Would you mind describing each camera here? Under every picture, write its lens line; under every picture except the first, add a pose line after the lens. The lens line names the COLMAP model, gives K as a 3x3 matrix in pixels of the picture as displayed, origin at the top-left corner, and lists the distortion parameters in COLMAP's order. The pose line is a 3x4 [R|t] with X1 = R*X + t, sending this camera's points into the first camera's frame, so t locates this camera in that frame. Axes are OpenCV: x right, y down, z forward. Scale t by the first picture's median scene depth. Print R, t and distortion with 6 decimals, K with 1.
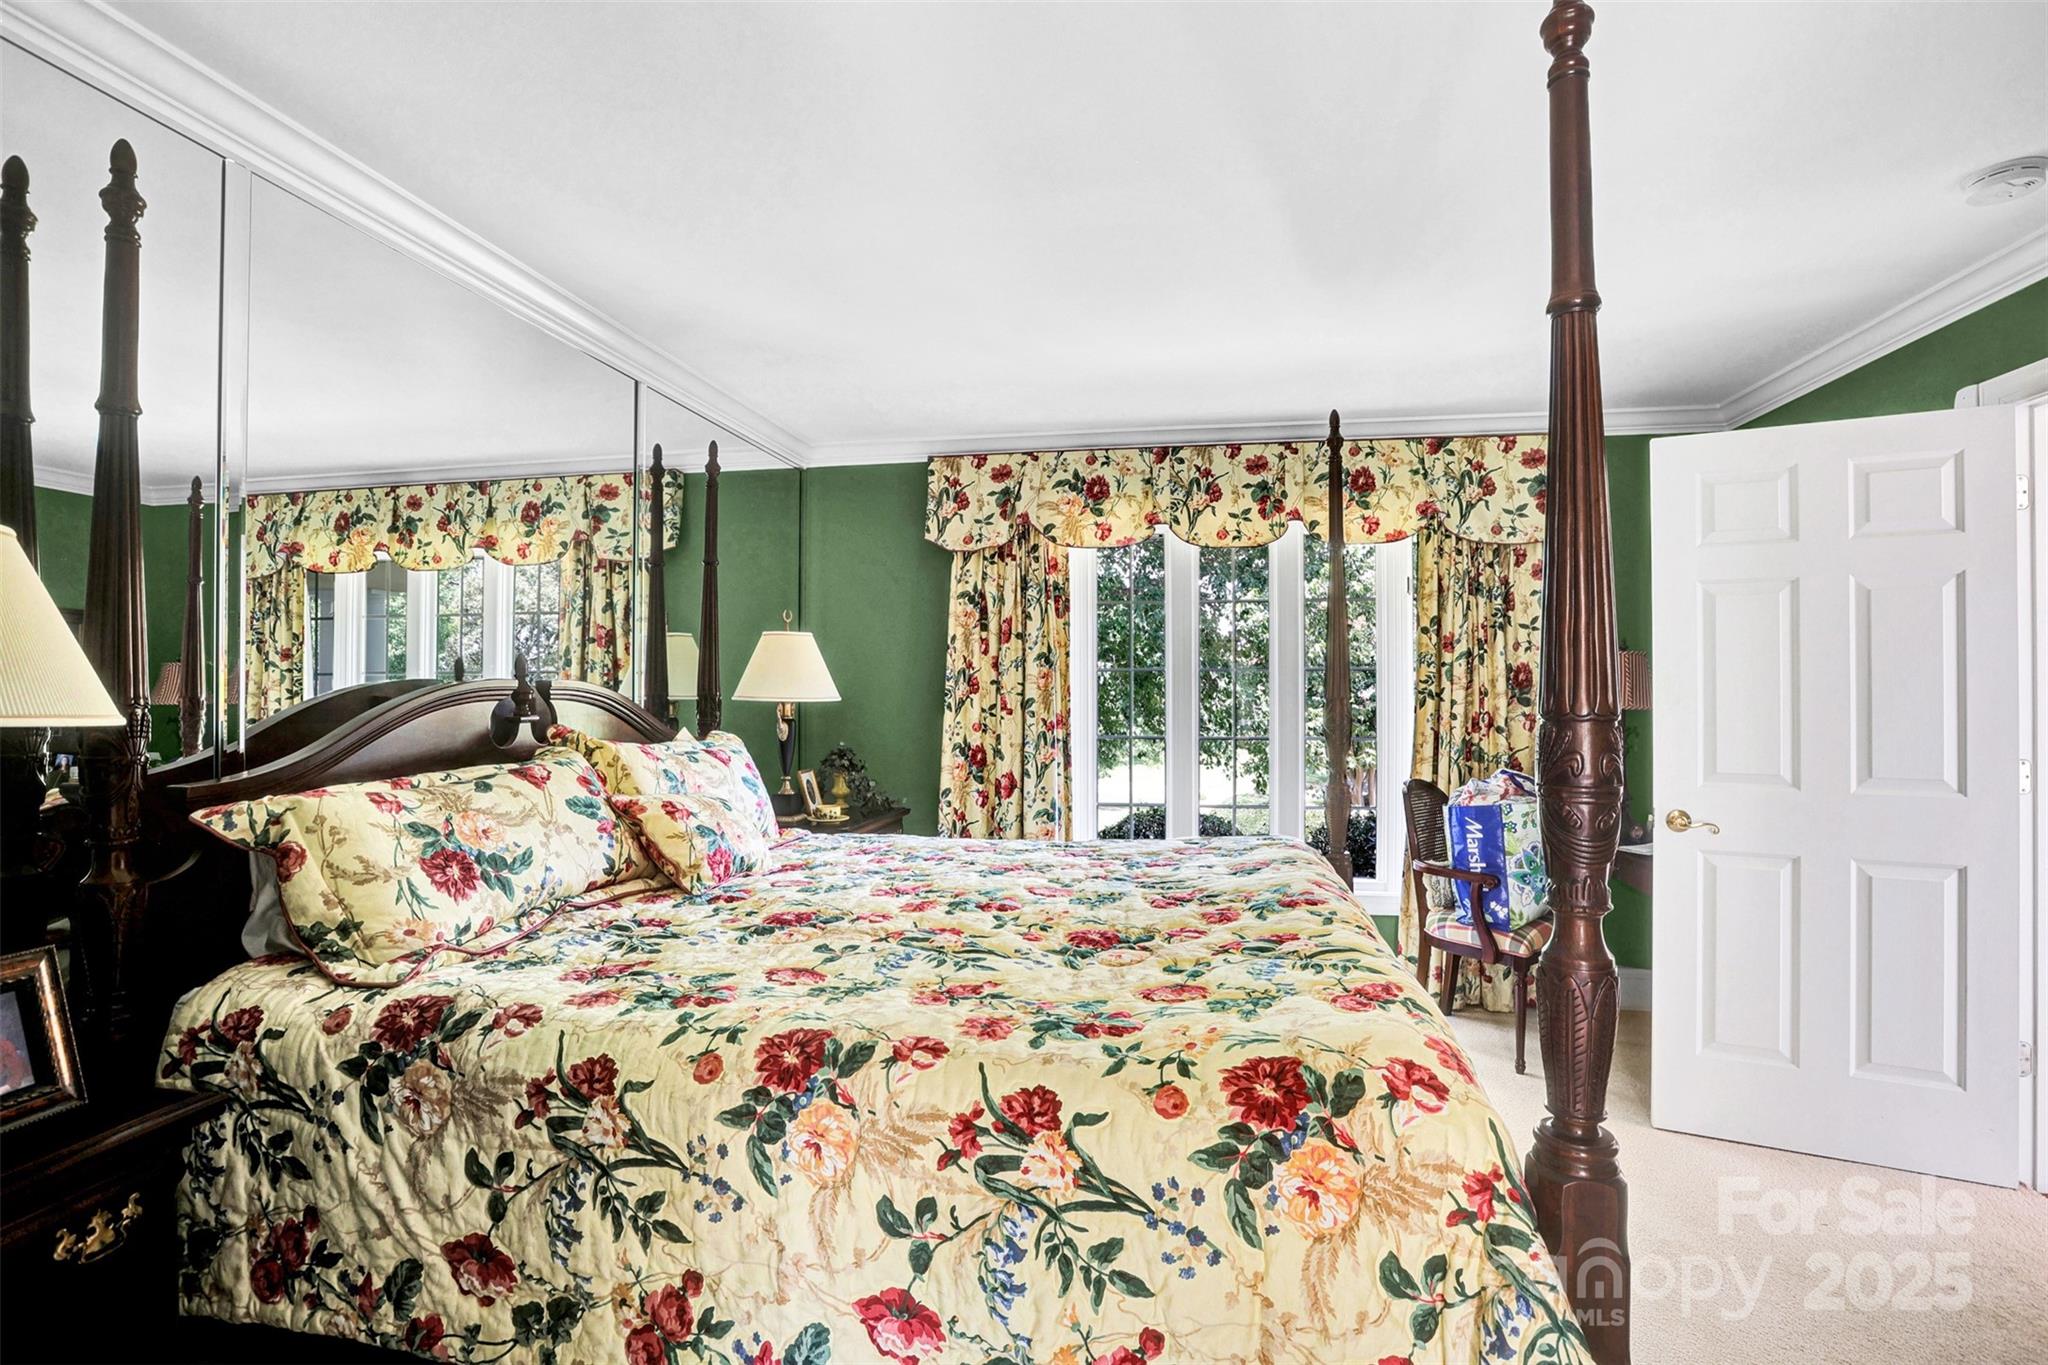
lens RADIAL K [[958.1, 0, 1024.0], [0, 958.1, 682.5], [0, 0, 1]] dist [-0.054367, 0.019592]
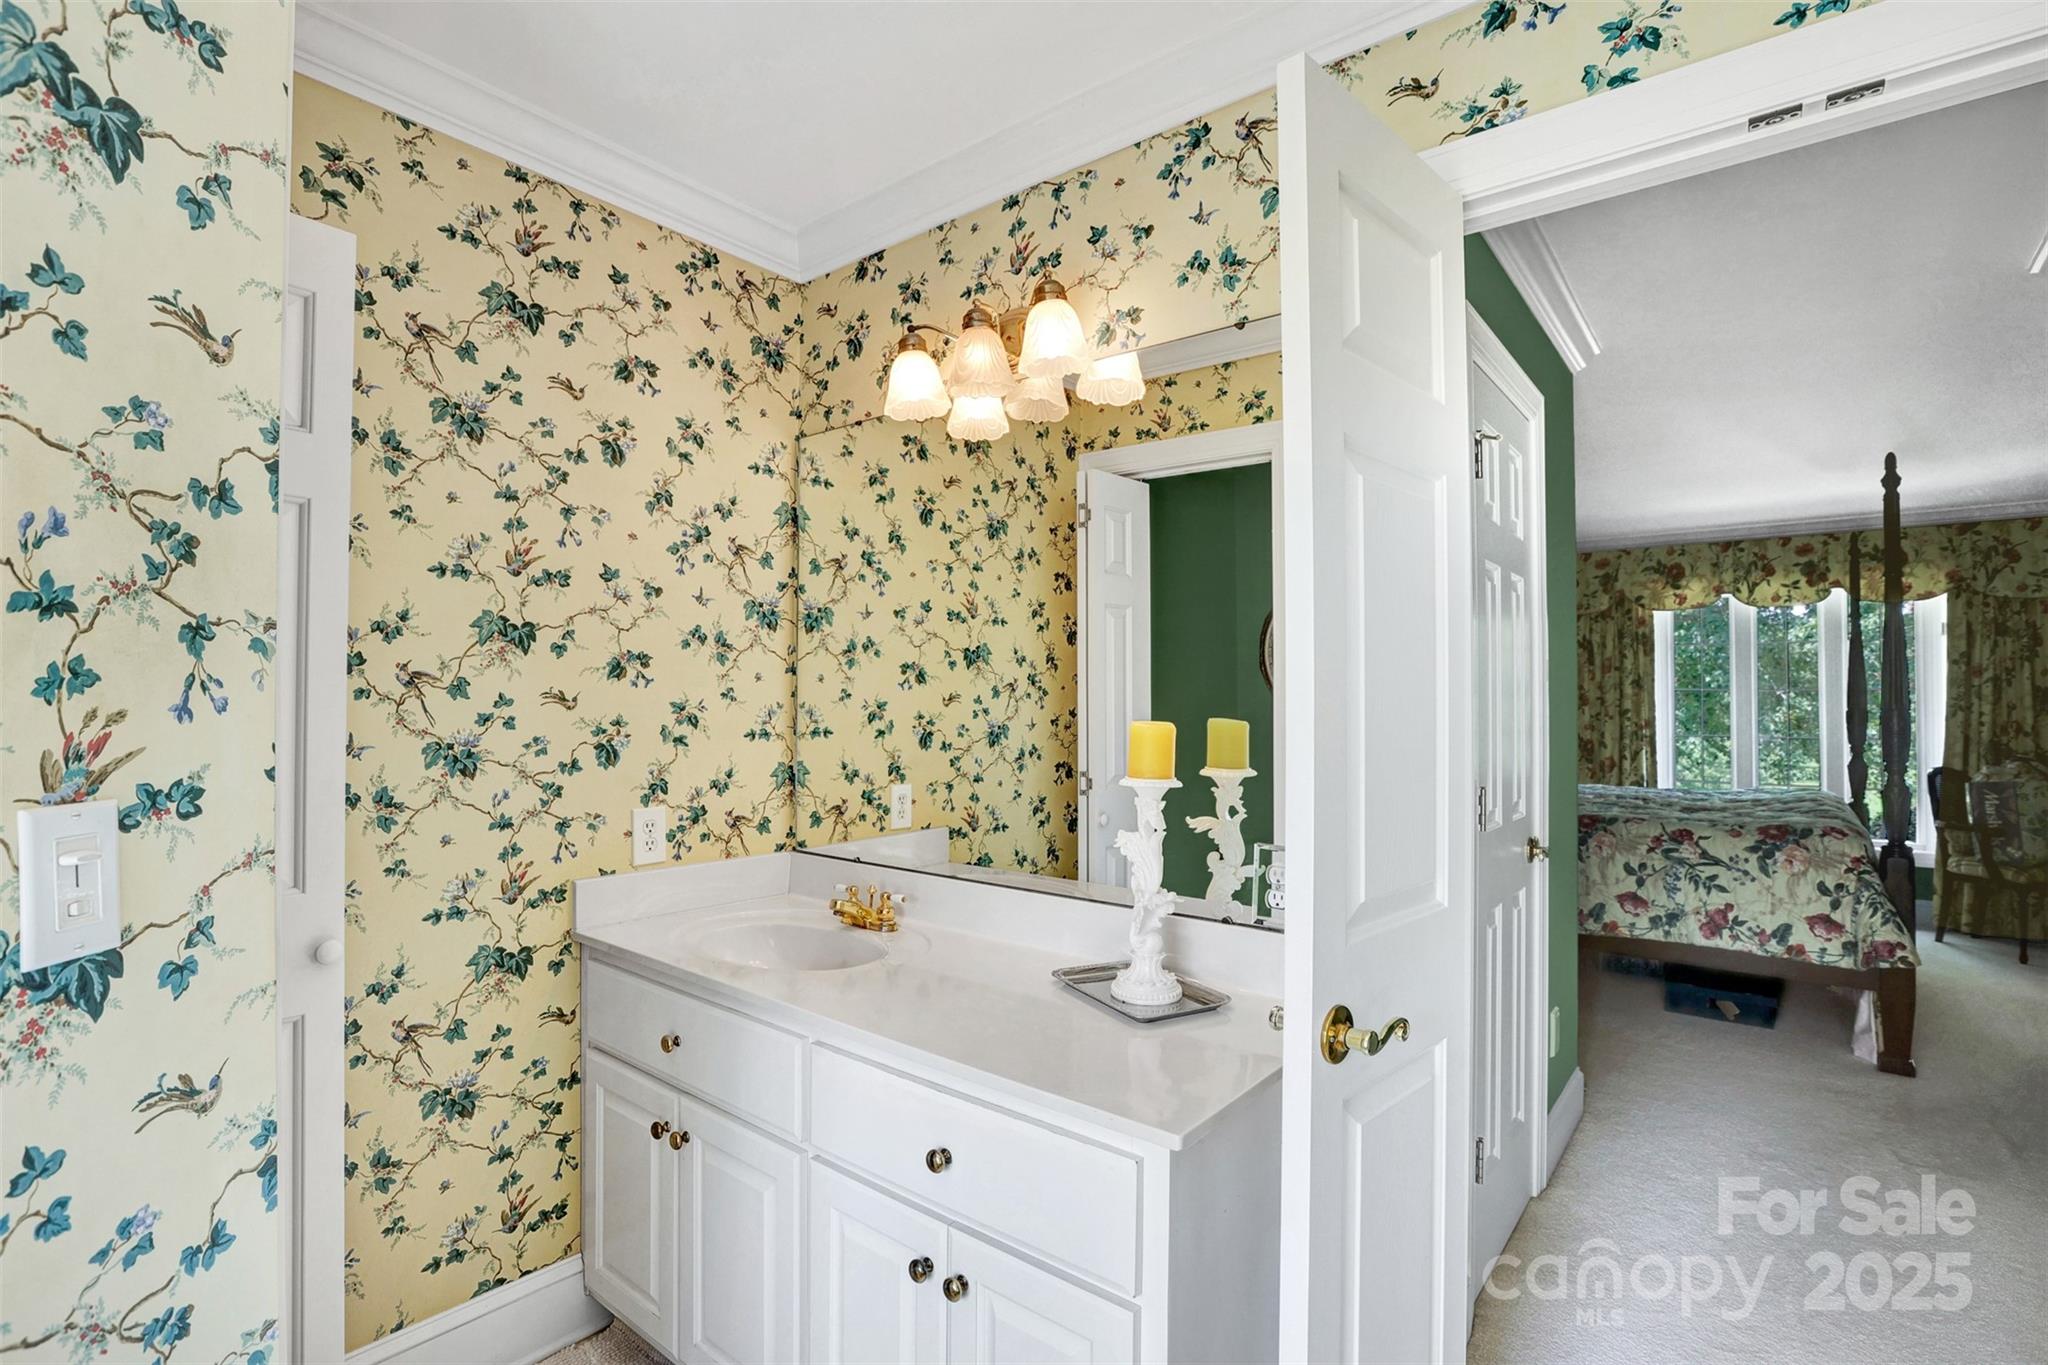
lens RADIAL K [[958.1, 0, 1024.0], [0, 958.1, 682.5], [0, 0, 1]] dist [-0.054367, 0.019592]
pose [[0.878335, -0.005189, -0.478018, -0.129230], [-0.003315, 0.999851, -0.016944, 0.002774], [0.478035, 0.016467, 0.878187, -0.846011]]
